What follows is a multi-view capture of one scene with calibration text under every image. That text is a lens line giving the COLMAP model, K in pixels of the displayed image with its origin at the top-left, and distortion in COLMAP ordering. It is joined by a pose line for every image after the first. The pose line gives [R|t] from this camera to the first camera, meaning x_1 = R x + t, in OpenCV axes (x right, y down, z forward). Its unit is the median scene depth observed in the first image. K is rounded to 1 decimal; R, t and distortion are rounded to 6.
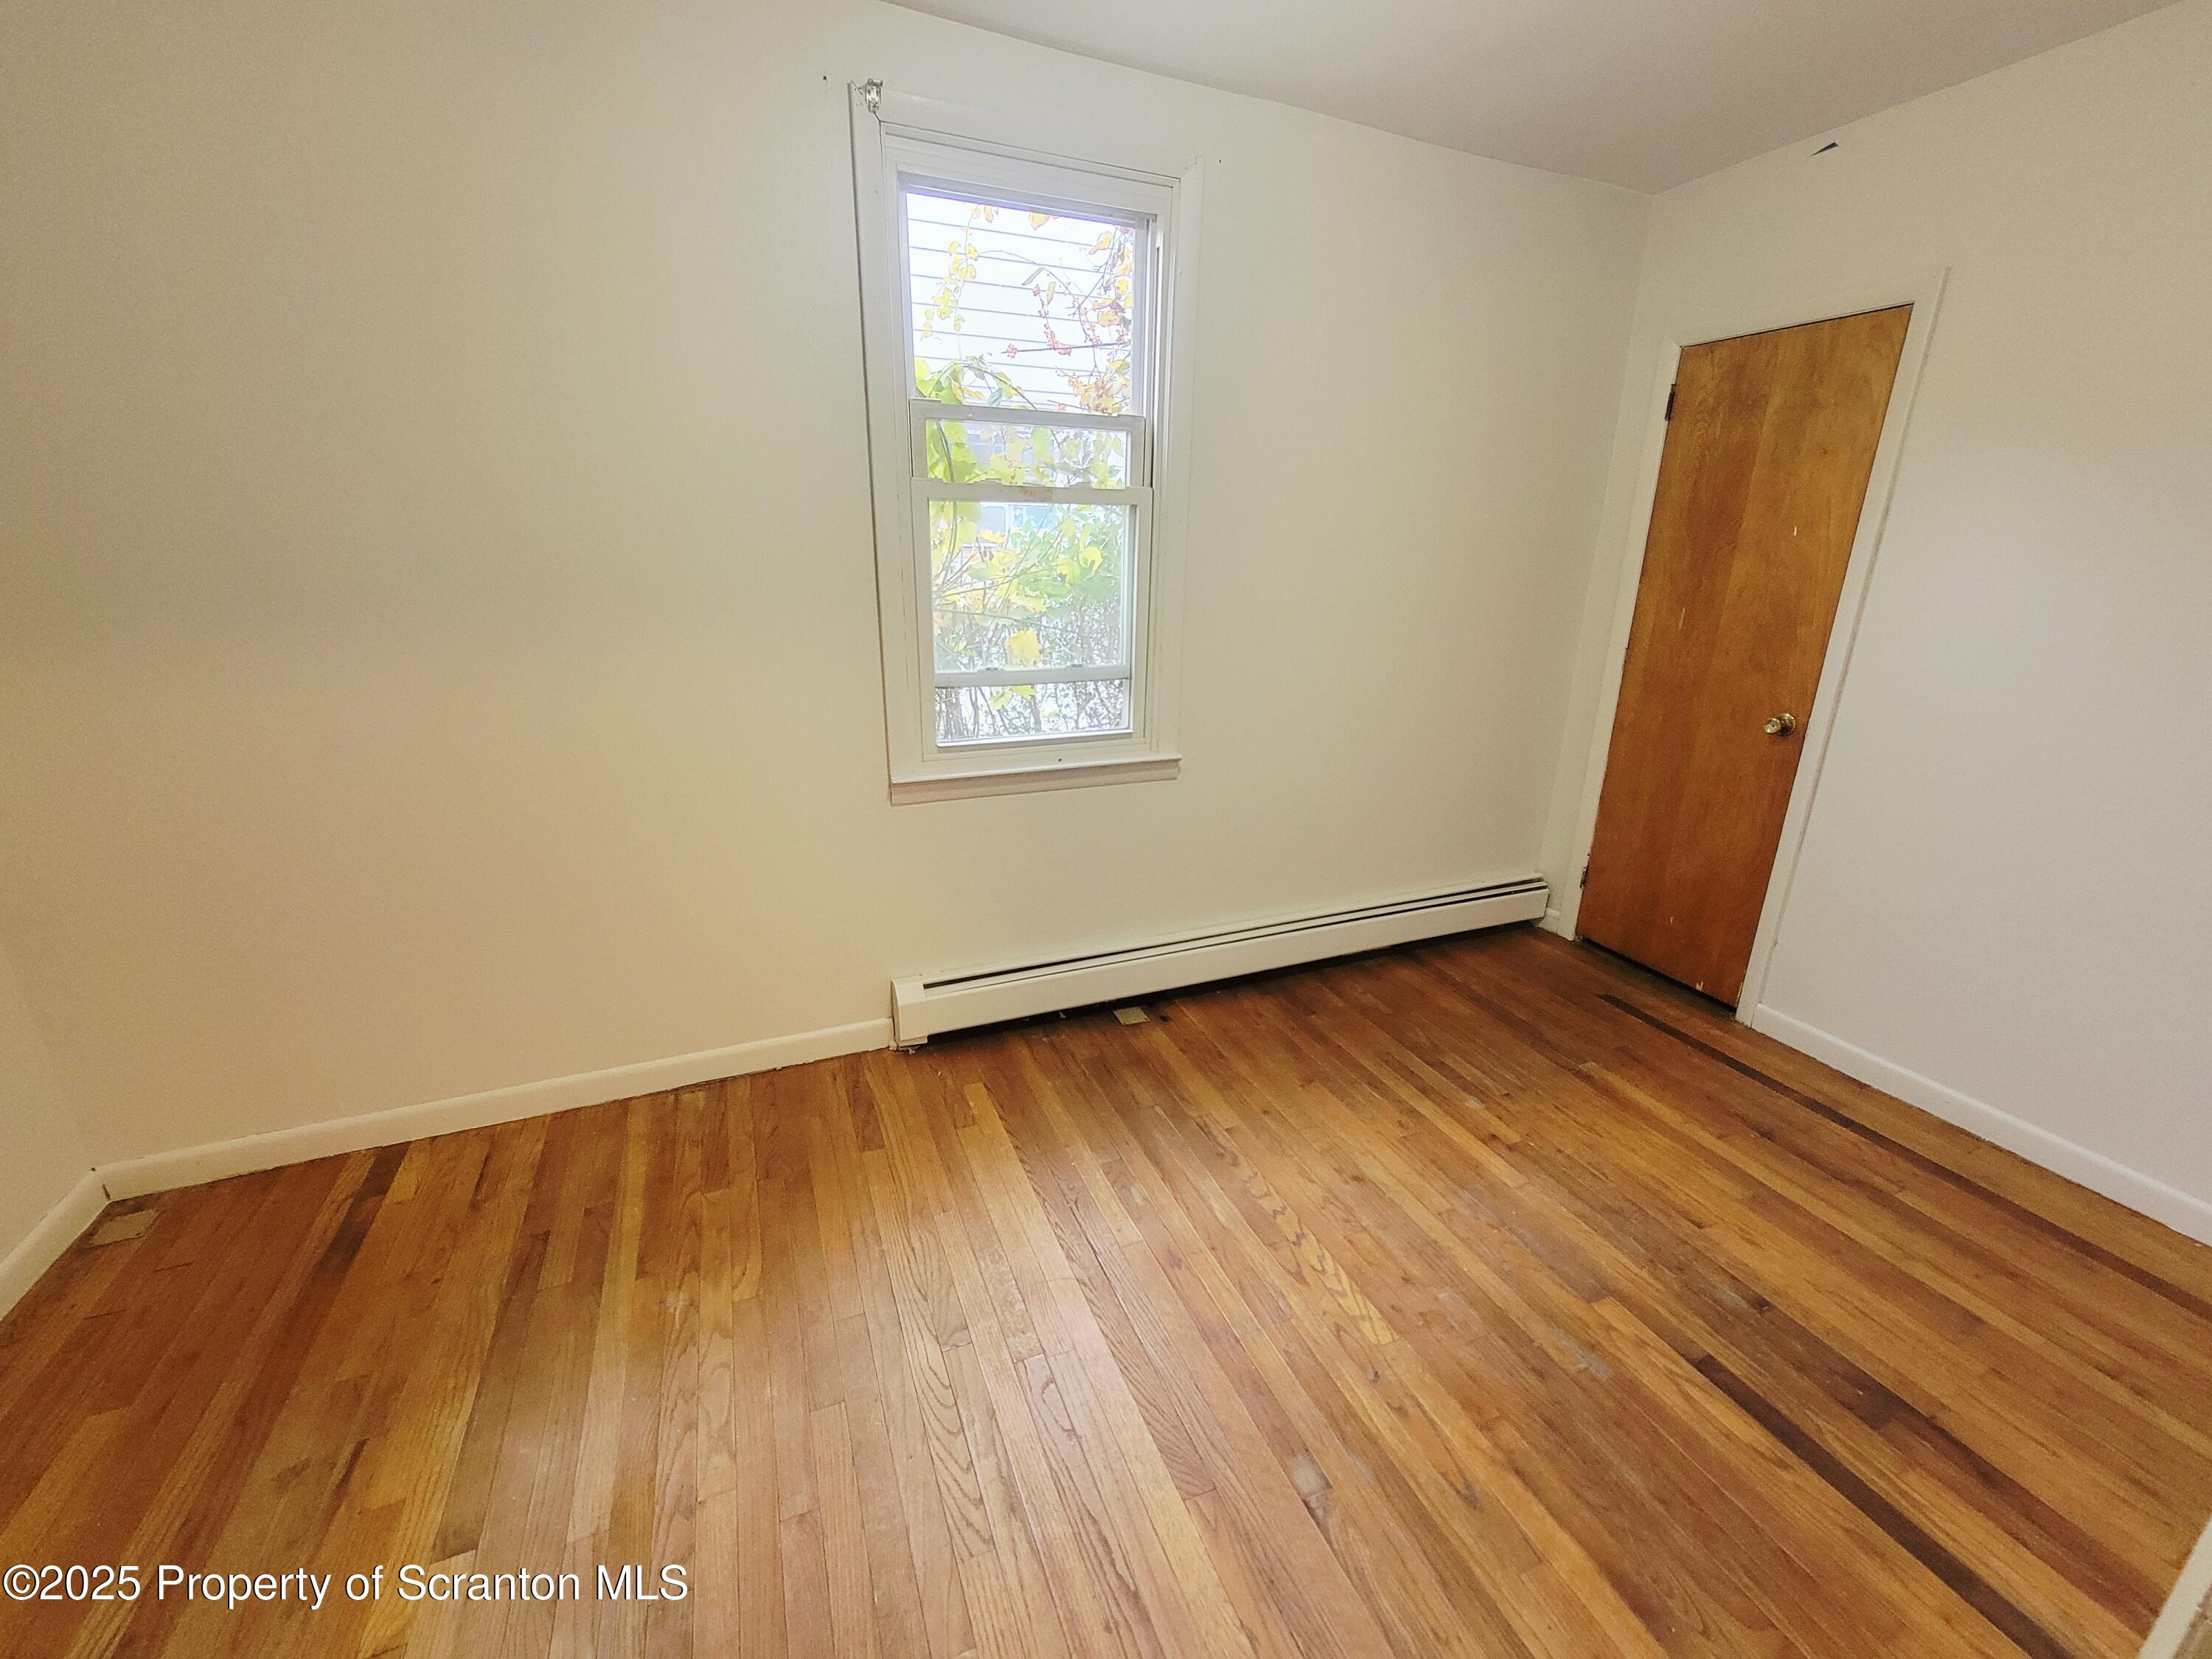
lens RADIAL K [[903.3, 0, 1111.8], [0, 903.3, 820.4], [0, 0, 1]] dist [0.001219, 0.000708]
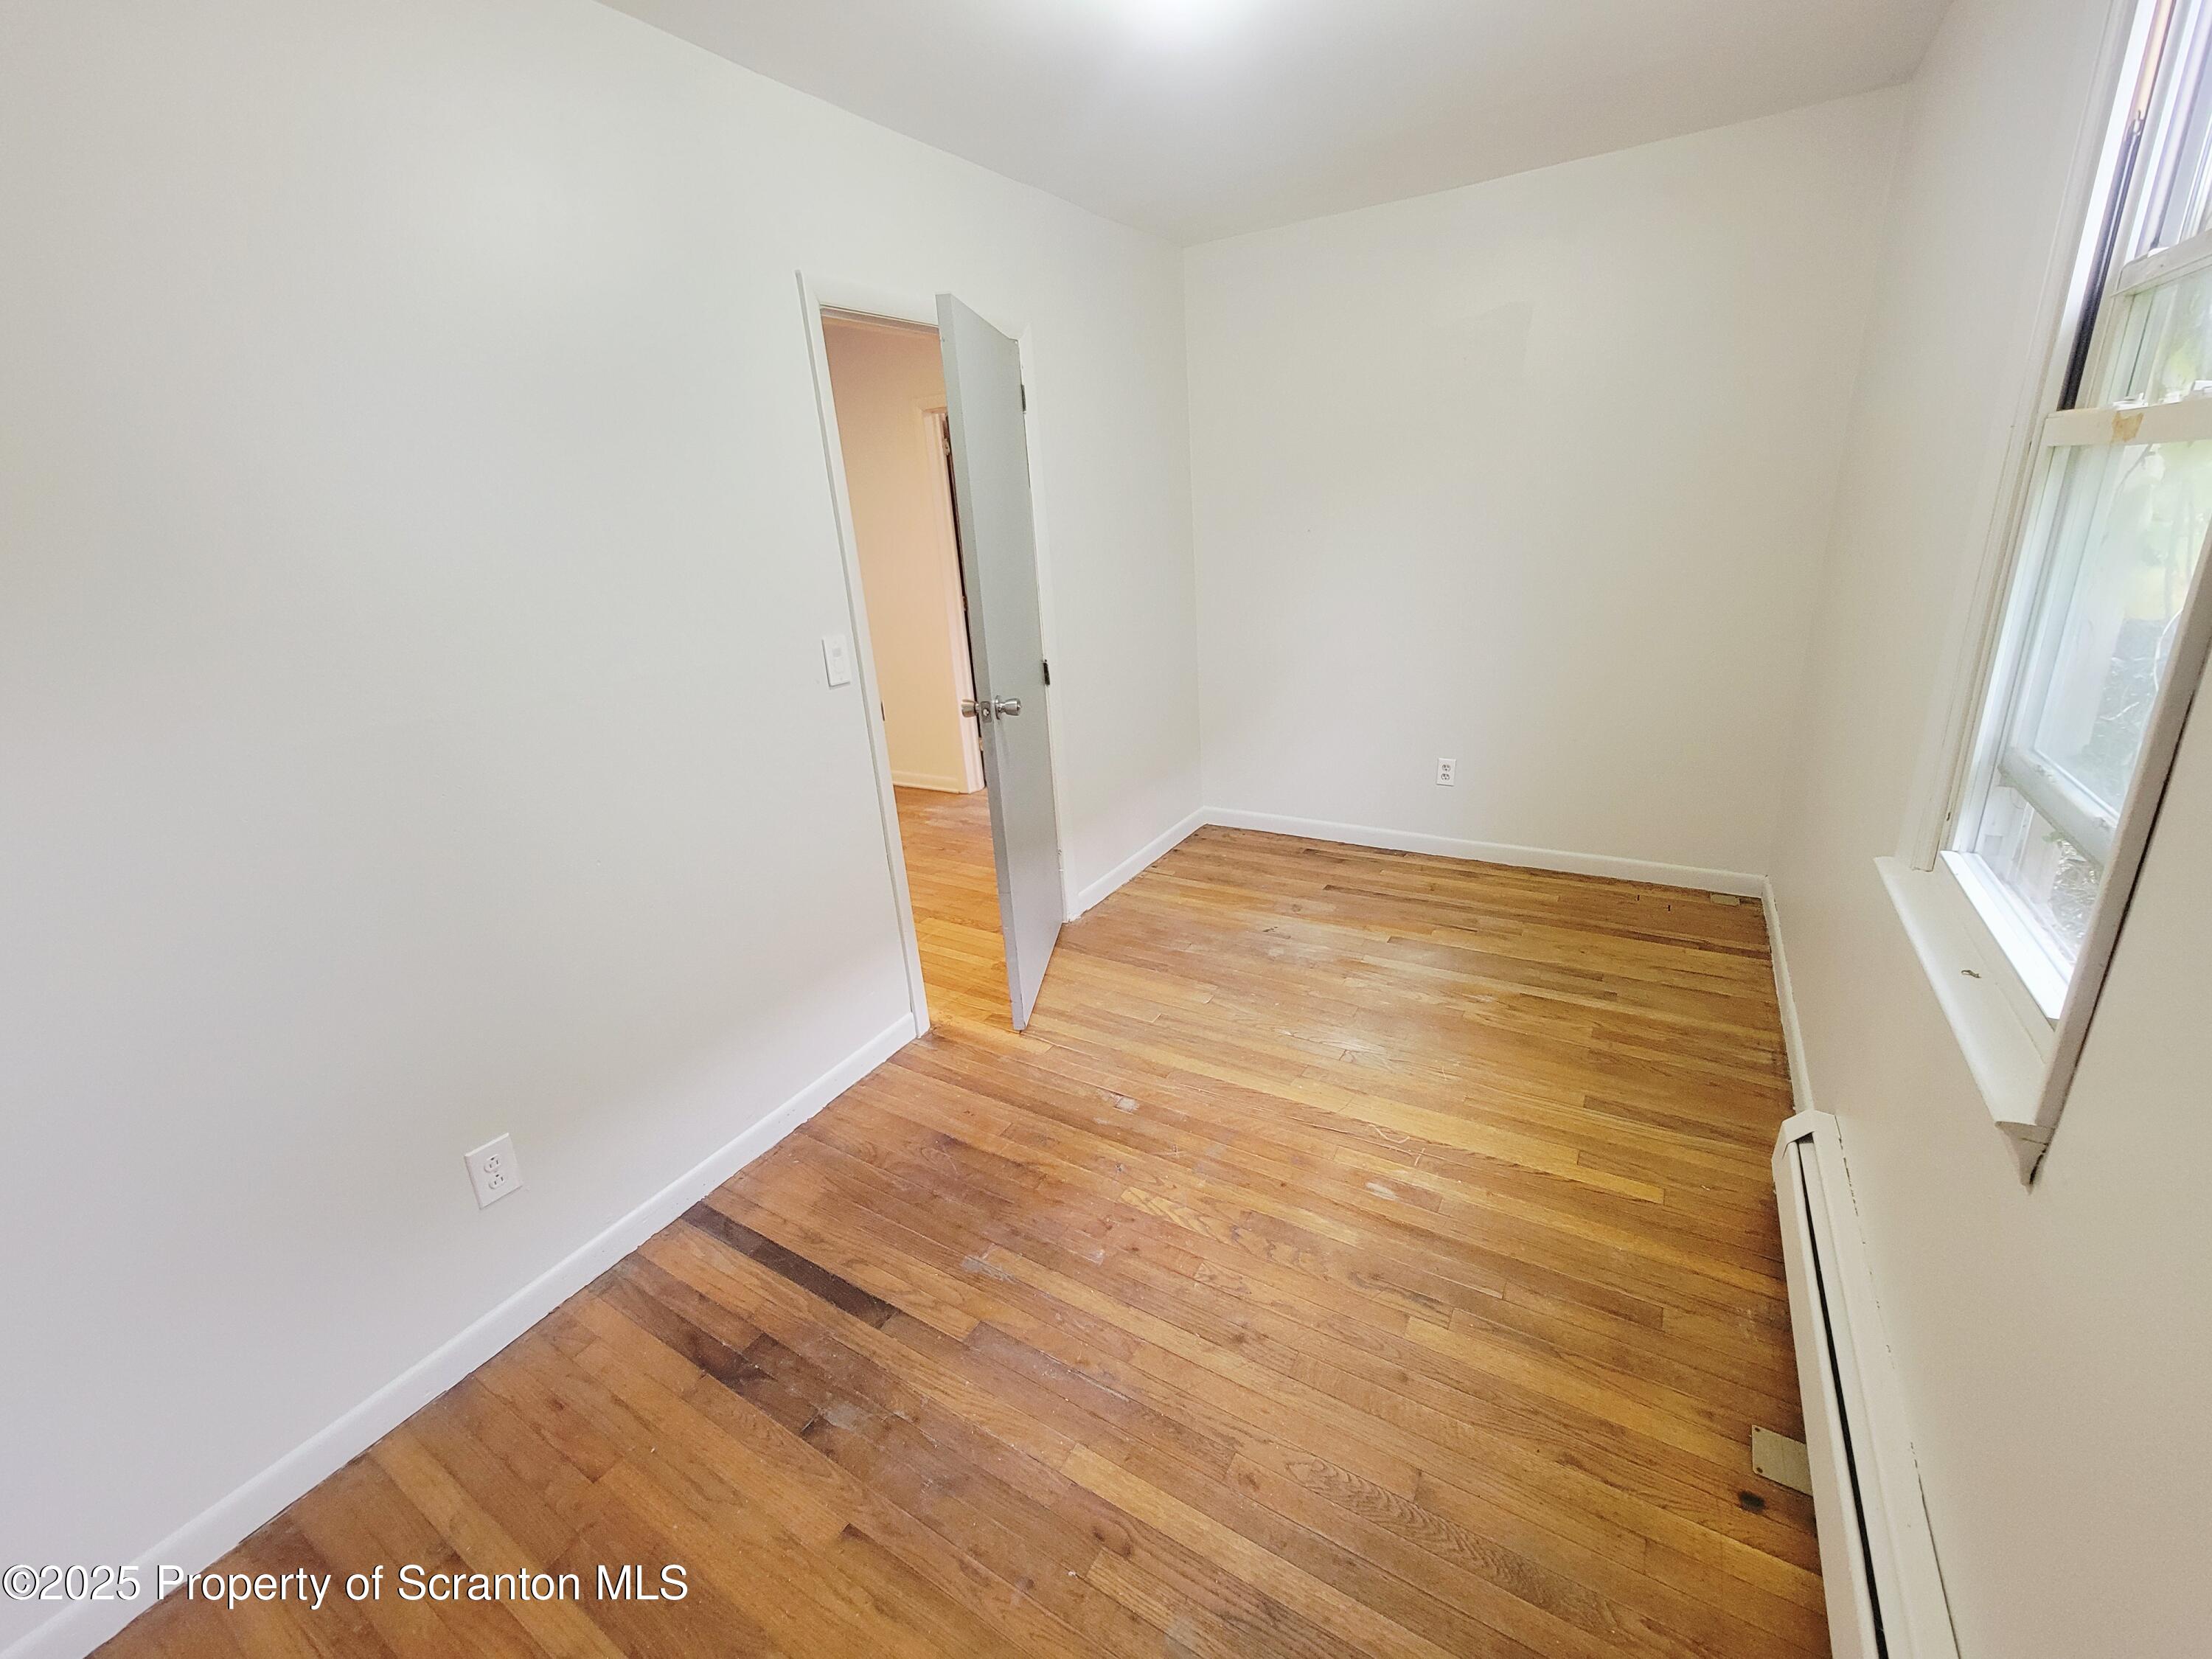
lens RADIAL K [[903.3, 0, 1110.7], [0, 903.3, 819.6], [0, 0, 1]] dist [0.001219, 0.000708]
pose [[-0.811117, 0.224564, -0.540055, 0.785356], [-0.128339, 0.832517, 0.538929, -0.470454], [0.570629, 0.506445, -0.646448, 1.373467]]
